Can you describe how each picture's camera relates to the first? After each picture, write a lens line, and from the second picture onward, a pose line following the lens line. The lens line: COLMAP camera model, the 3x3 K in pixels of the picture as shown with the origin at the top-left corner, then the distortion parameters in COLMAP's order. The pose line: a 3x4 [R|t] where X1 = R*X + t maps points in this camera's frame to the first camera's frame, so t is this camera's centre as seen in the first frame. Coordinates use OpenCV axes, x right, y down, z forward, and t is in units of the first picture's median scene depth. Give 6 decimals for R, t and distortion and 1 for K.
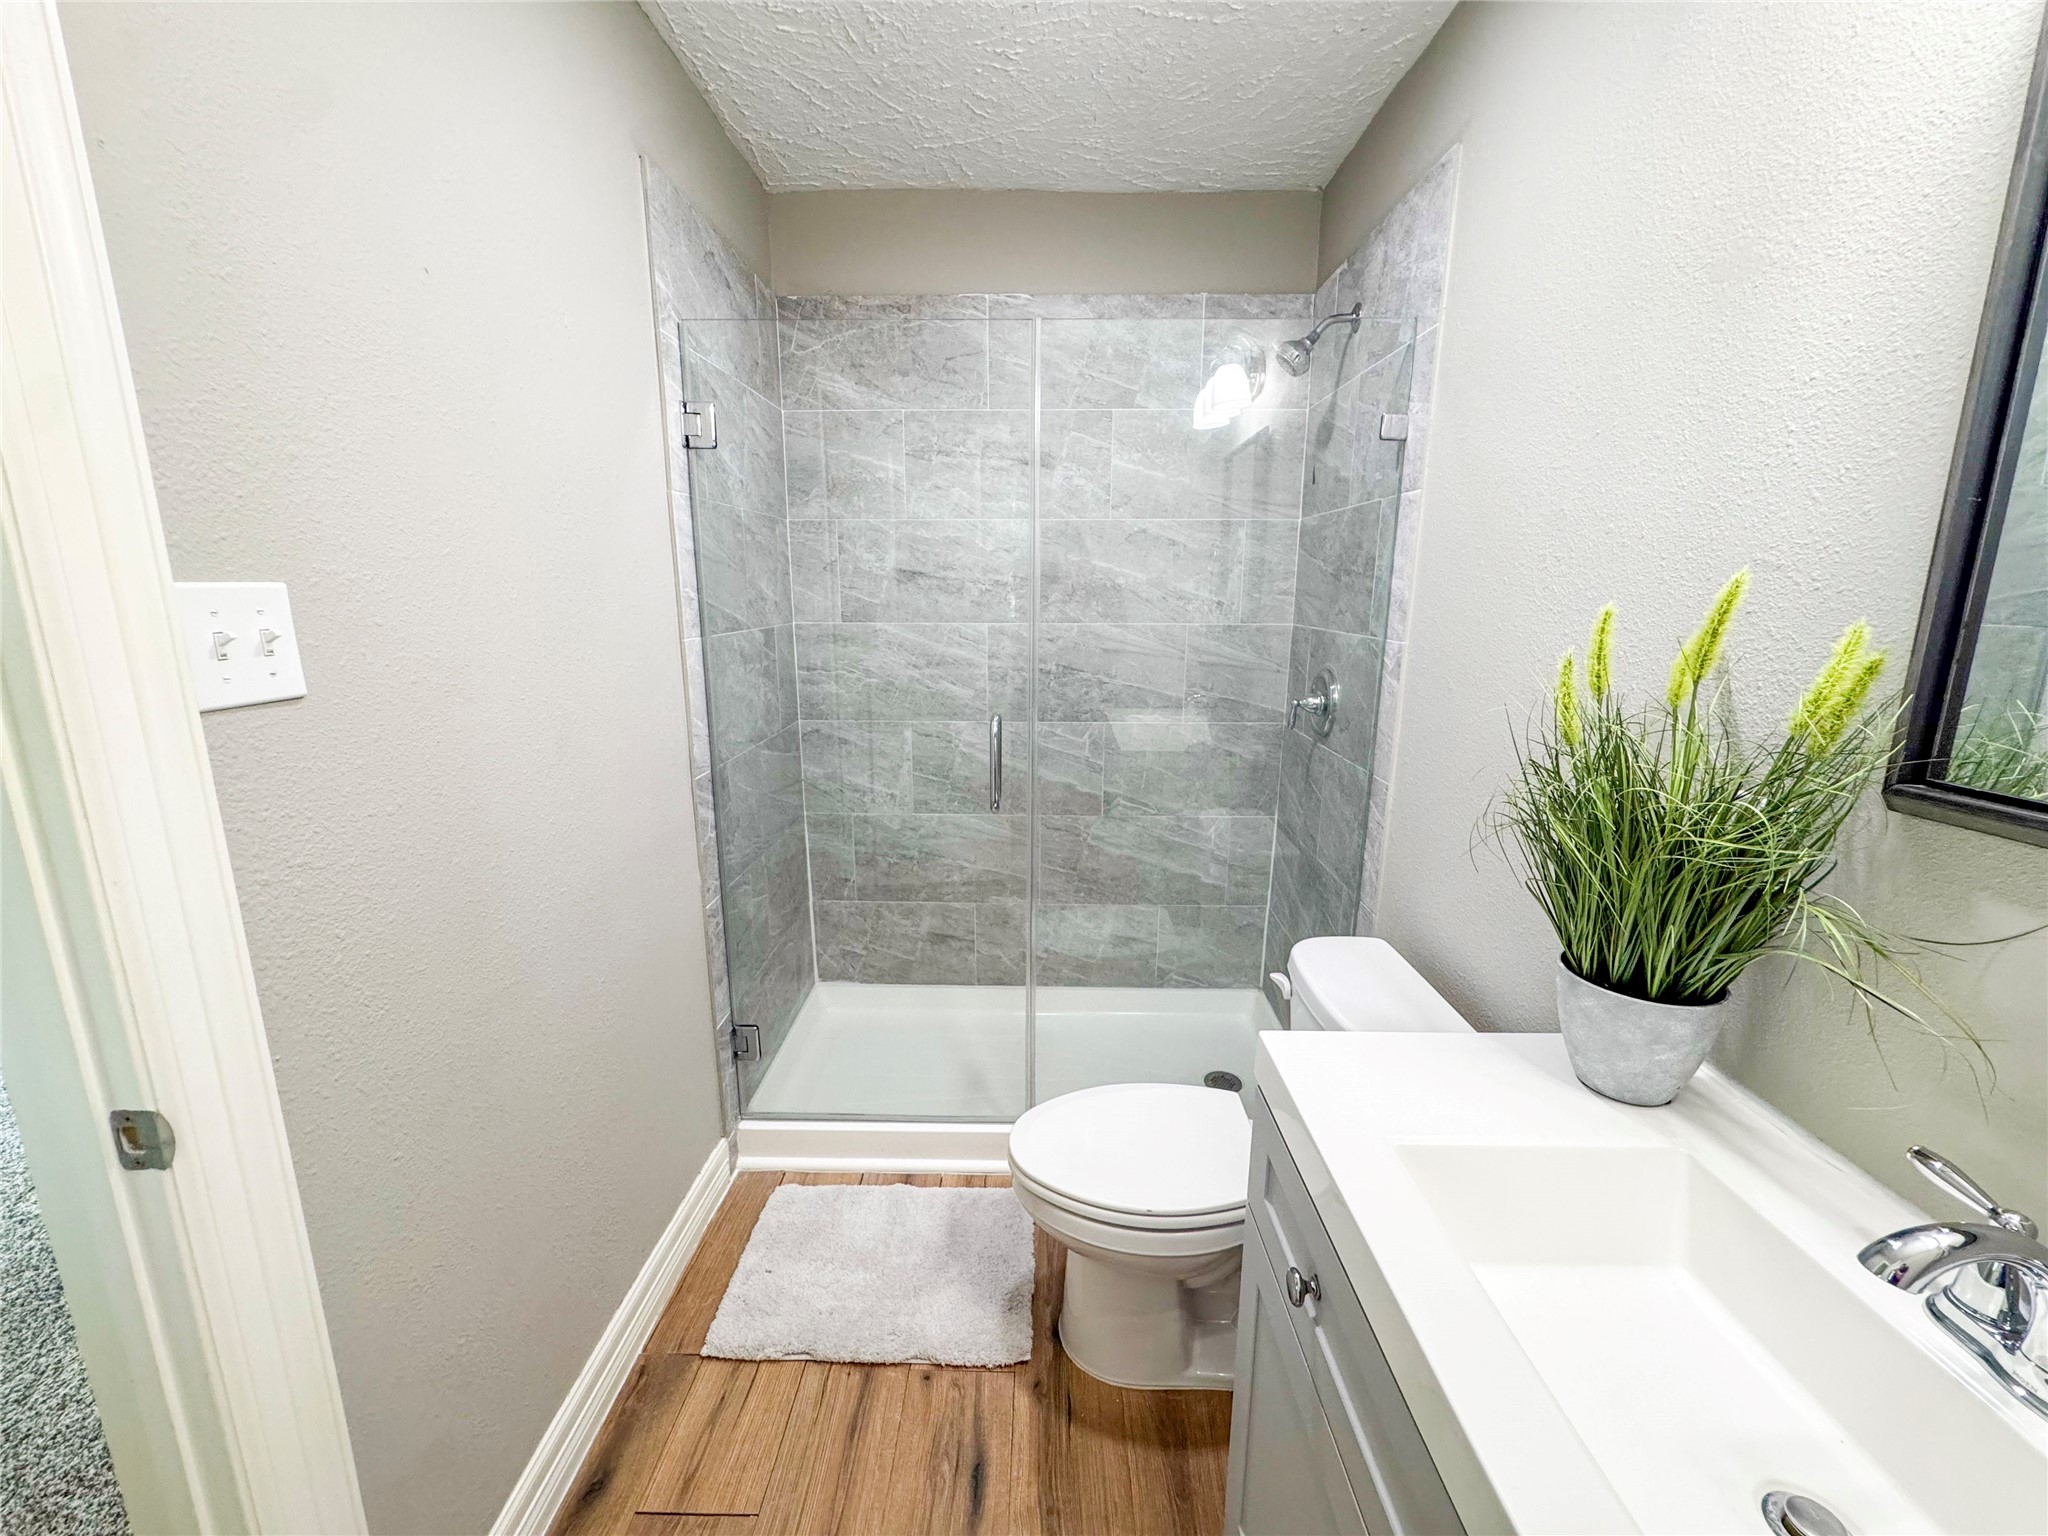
lens RADIAL K [[816.8, 0, 1024.0], [0, 816.8, 768.0], [0, 0, 1]] dist [-0.001166, 0.000173]
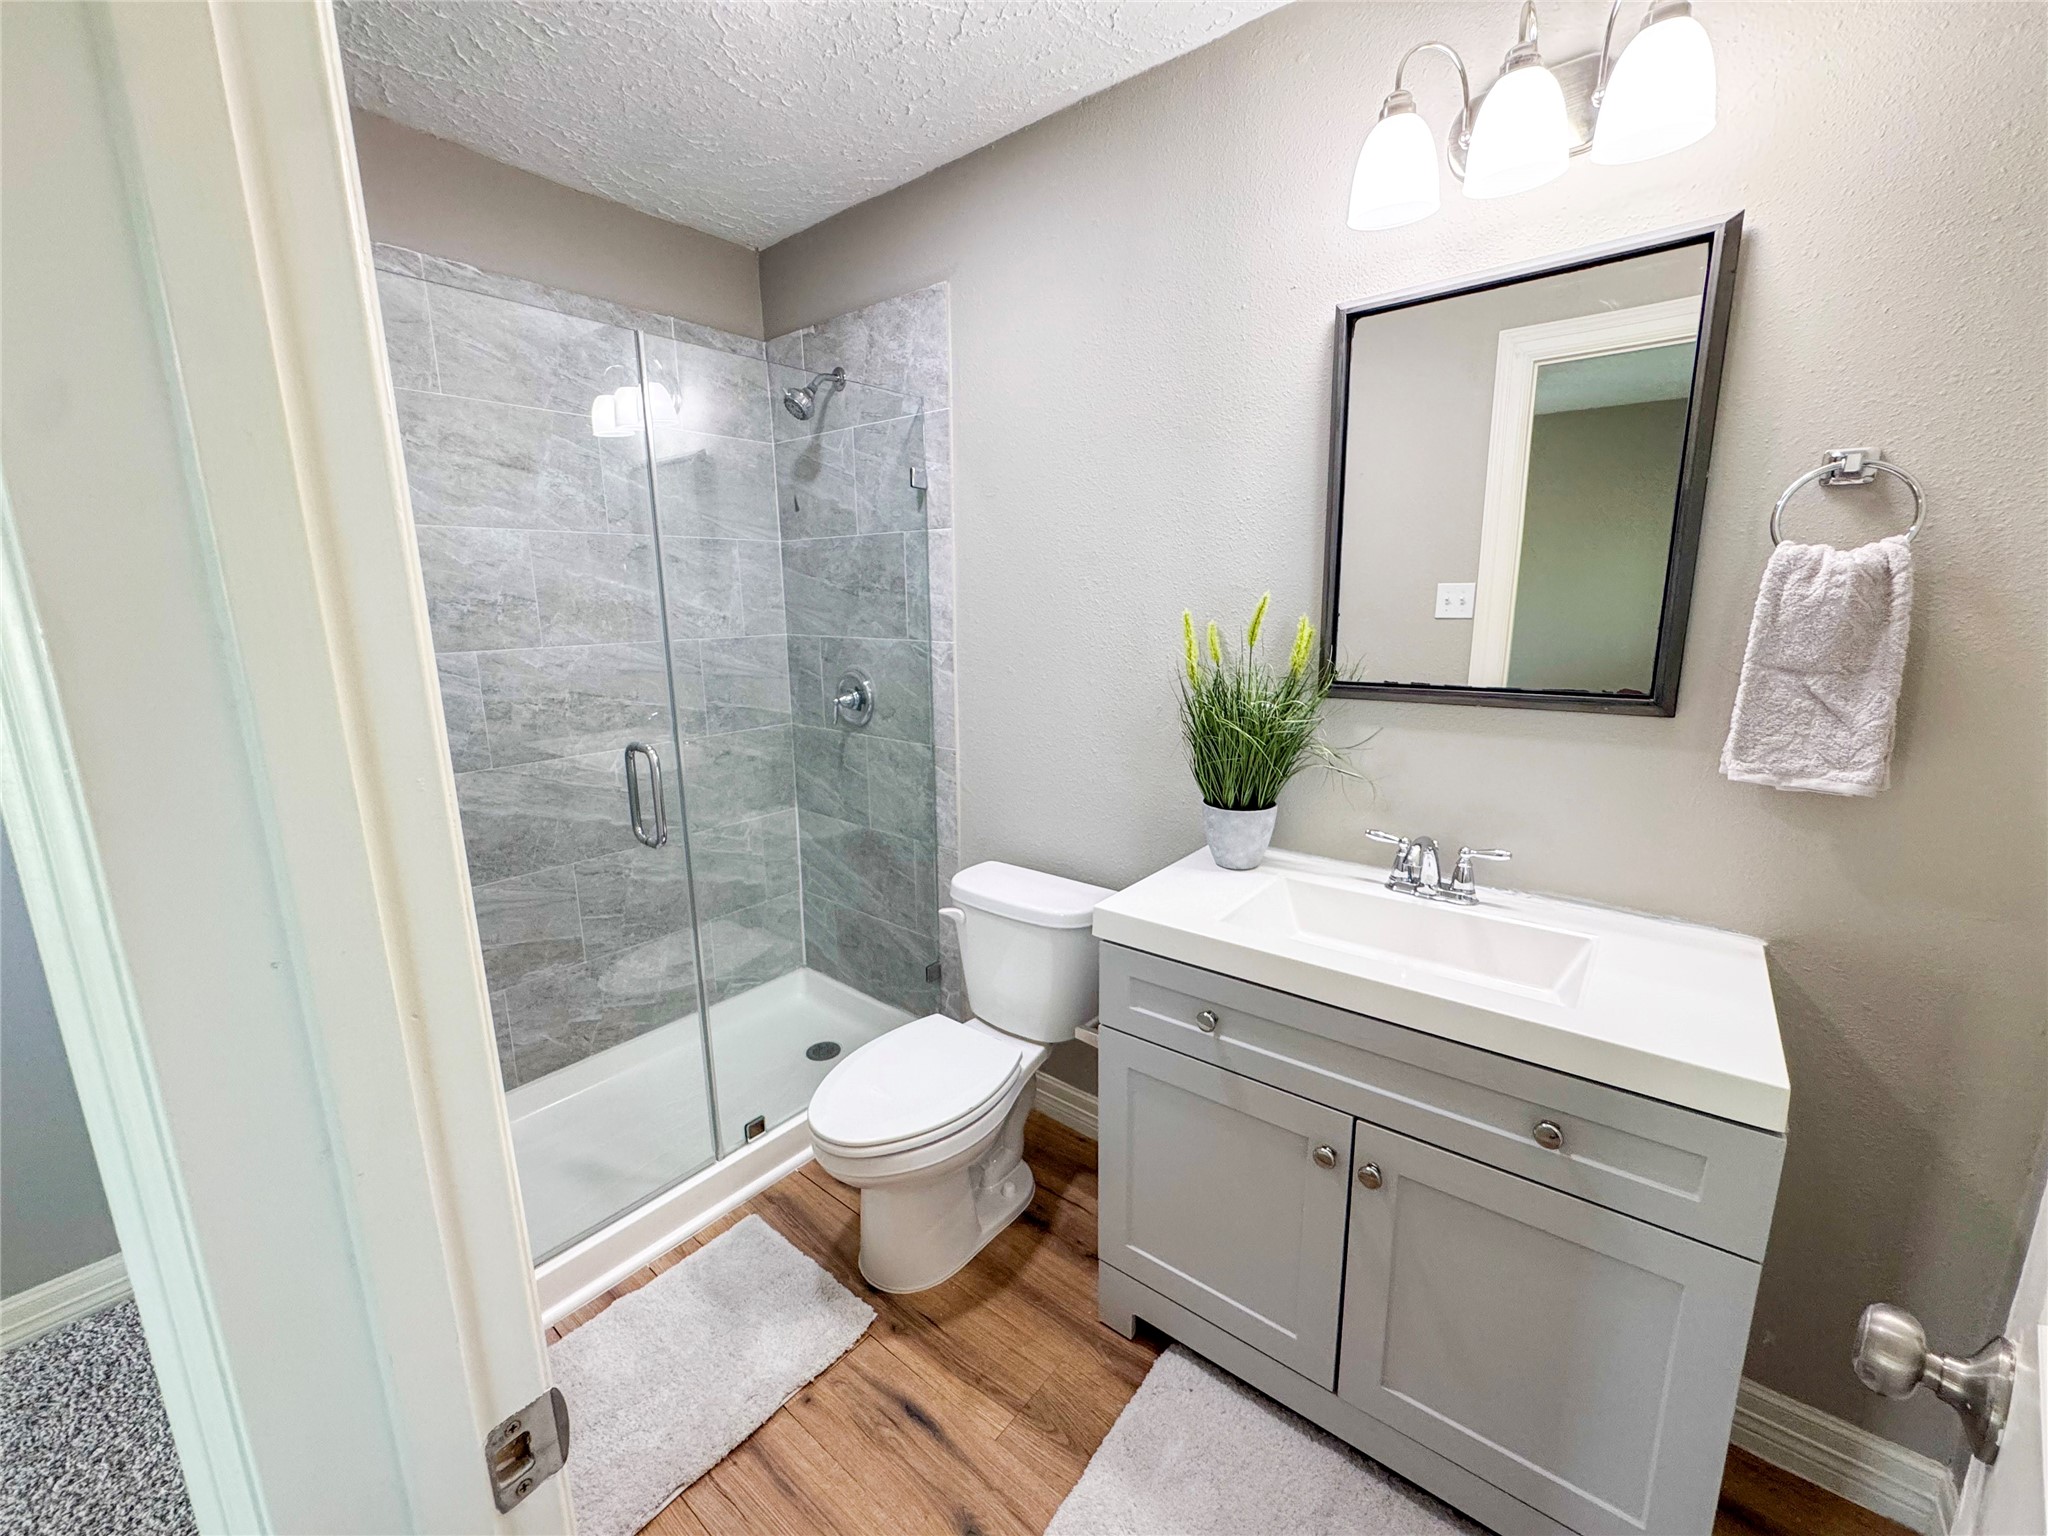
lens RADIAL K [[816.8, 0, 1024.0], [0, 816.8, 768.0], [0, 0, 1]] dist [-0.001166, 0.000173]
pose [[0.619262, -0.175133, 0.765404, -0.393857], [0.182190, 0.980252, 0.076889, -0.025953], [-0.763754, 0.091835, 0.638941, 0.061266]]
